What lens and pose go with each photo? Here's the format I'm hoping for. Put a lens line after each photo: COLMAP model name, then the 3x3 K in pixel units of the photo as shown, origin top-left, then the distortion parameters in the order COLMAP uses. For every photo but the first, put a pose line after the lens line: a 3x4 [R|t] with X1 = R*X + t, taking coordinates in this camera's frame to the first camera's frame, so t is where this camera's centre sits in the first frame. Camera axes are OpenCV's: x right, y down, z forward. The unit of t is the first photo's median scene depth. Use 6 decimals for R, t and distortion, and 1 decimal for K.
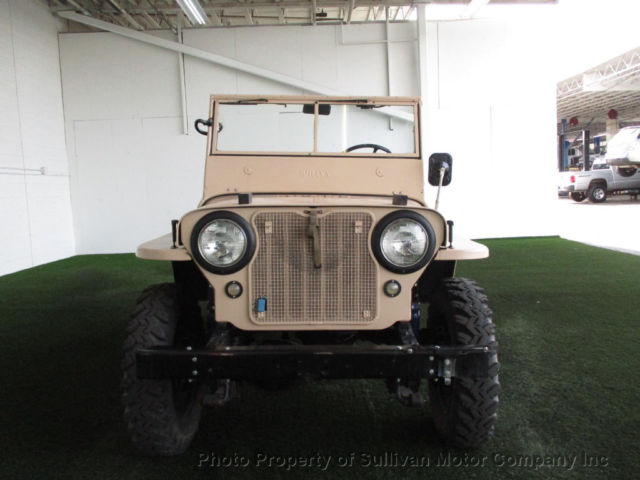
lens RADIAL K [[536.7, 0, 324.6], [0, 536.7, 235.9], [0, 0, 1]] dist [-0.025849, 0.014270]
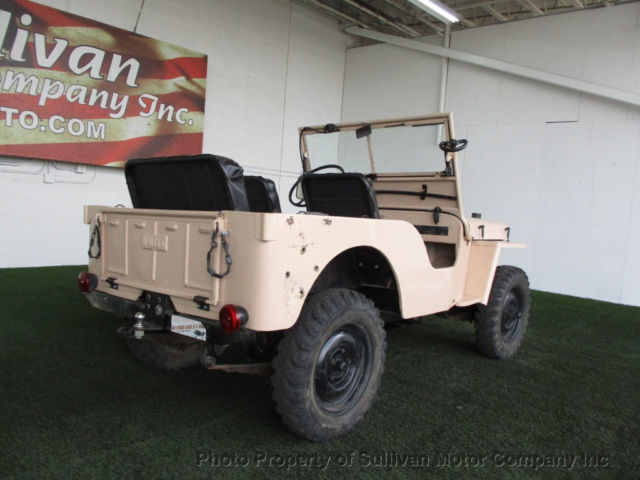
lens RADIAL K [[536.7, 0, 325.5], [0, 536.7, 234.8], [0, 0, 1]] dist [-0.025849, 0.014270]
pose [[0.730716, 0.131468, -0.669903, 0.241381], [-0.161787, 0.986676, 0.017161, -0.023804], [0.663233, 0.095842, 0.742251, 0.211594]]
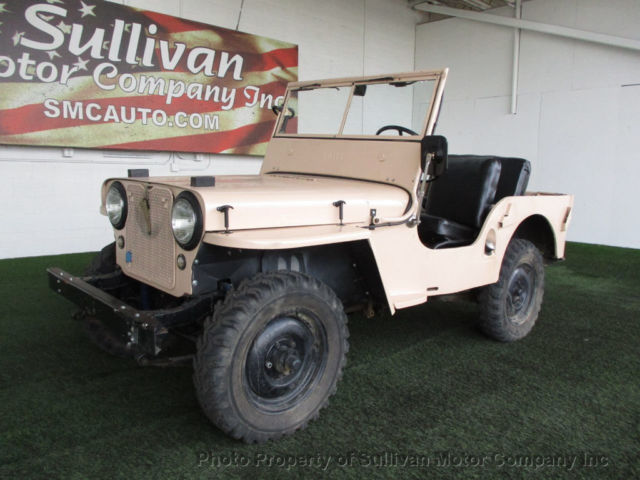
lens RADIAL K [[536.7, 0, 324.1], [0, 536.7, 236.3], [0, 0, 1]] dist [-0.025849, 0.014270]
pose [[0.678372, 0.137078, -0.721818, 0.241494], [-0.109082, 0.990344, 0.085557, -0.017241], [0.726576, 0.020697, 0.686774, 0.100811]]
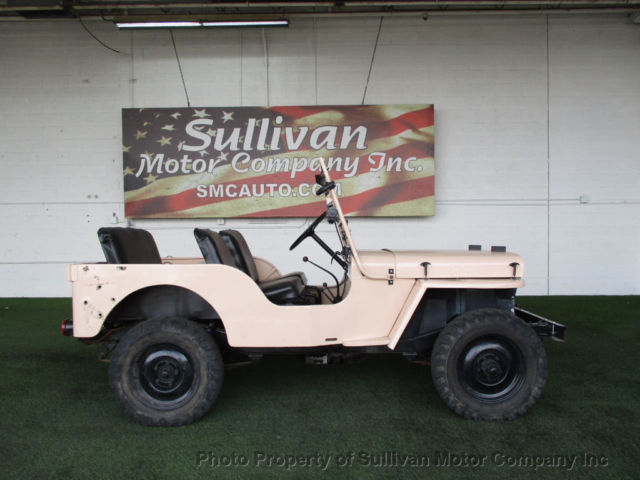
lens RADIAL K [[536.7, 0, 322.5], [0, 536.7, 236.1], [0, 0, 1]] dist [-0.025849, 0.014270]
pose [[-0.040732, 0.067188, -0.996909, 0.425339], [-0.077741, 0.994499, 0.070202, -0.081804], [0.996141, 0.080360, -0.035284, 0.533749]]
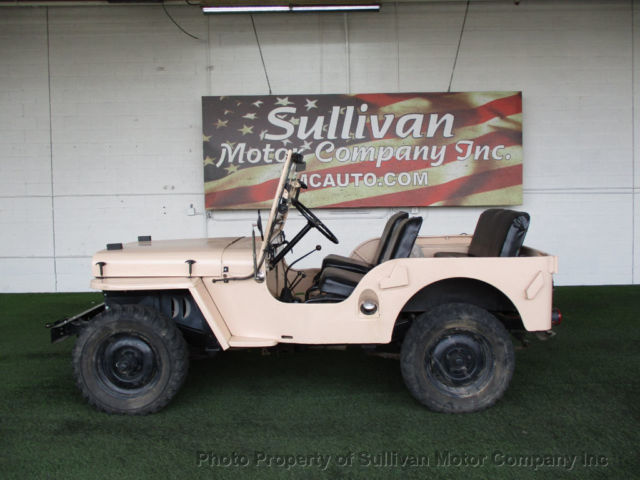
lens RADIAL K [[536.7, 0, 323.5], [0, 536.7, 237.1], [0, 0, 1]] dist [-0.025849, 0.014270]
pose [[-0.024898, 0.082191, -0.996306, 0.414115], [-0.070781, 0.993968, 0.083767, -0.065274], [0.997181, 0.072605, -0.018931, 0.382704]]
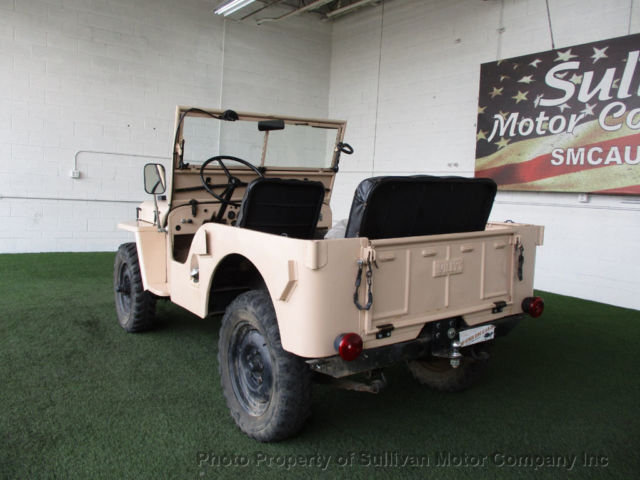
lens RADIAL K [[536.7, 0, 325.4], [0, 536.7, 235.1], [0, 0, 1]] dist [-0.025849, 0.014270]
pose [[-0.820724, 0.036327, -0.570169, 0.182989], [-0.072845, 0.983178, 0.167496, -0.072737], [0.566662, 0.179001, -0.804271, 0.698233]]
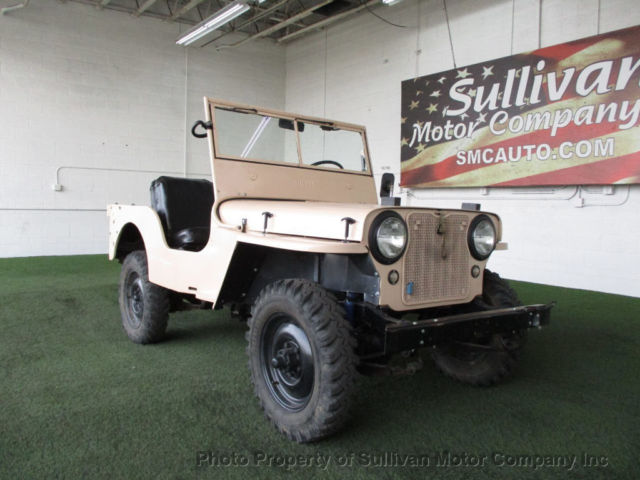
lens RADIAL K [[536.7, 0, 324.6], [0, 536.7, 234.7], [0, 0, 1]] dist [-0.025849, 0.014270]
pose [[-0.810848, 0.055139, -0.582653, 0.199083], [-0.039657, 0.988088, 0.148695, -0.075700], [0.583911, 0.143675, -0.799003, 0.848644]]
